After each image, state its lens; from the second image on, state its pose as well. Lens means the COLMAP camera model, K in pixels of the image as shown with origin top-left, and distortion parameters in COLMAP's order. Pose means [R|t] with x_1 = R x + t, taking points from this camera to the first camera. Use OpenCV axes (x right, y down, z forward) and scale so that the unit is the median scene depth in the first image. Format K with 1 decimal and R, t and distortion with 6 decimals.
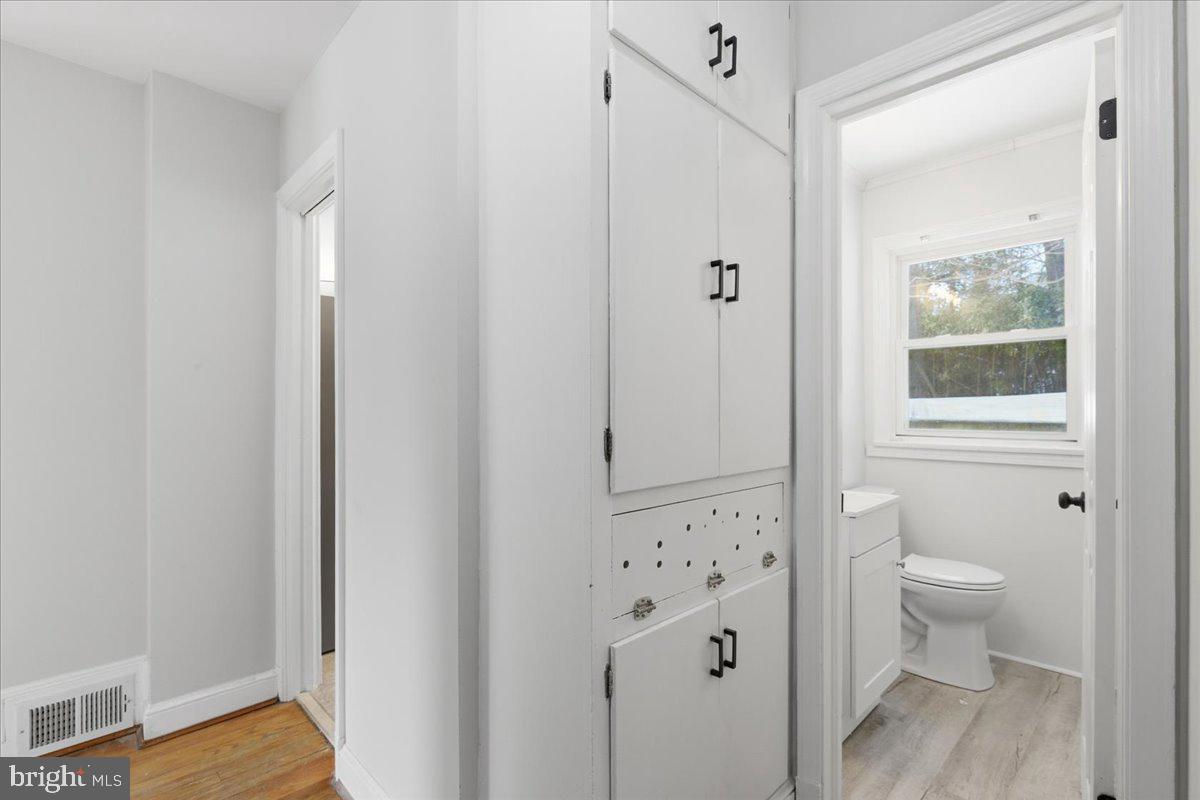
lens RADIAL K [[551.0, 0, 609.4], [0, 551.0, 410.3], [0, 0, 1]] dist [-0.001719, -0.000439]
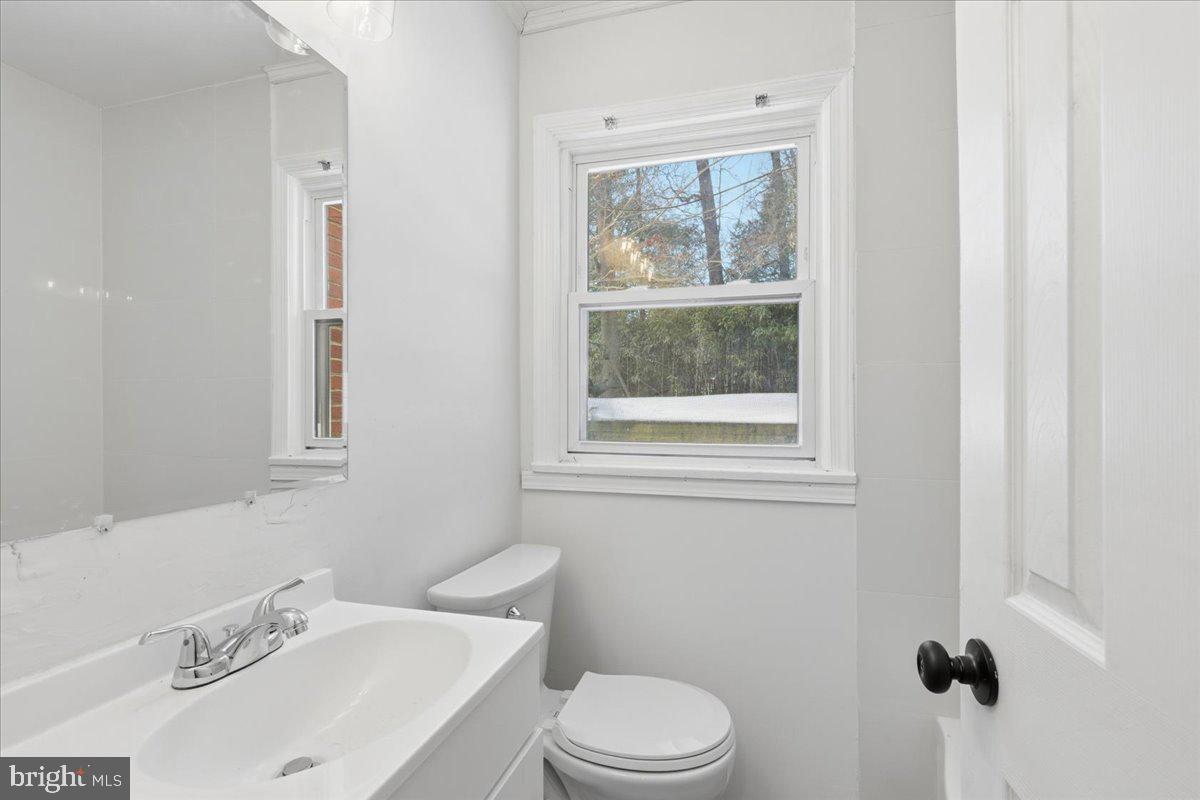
lens RADIAL K [[551.0, 0, 609.4], [0, 551.0, 410.3], [0, 0, 1]] dist [-0.001719, -0.000439]
pose [[0.878211, -0.000124, 0.478273, 0.275850], [-0.000857, 0.999998, 0.001834, -0.000549], [-0.478273, -0.002020, 0.878209, 0.458374]]
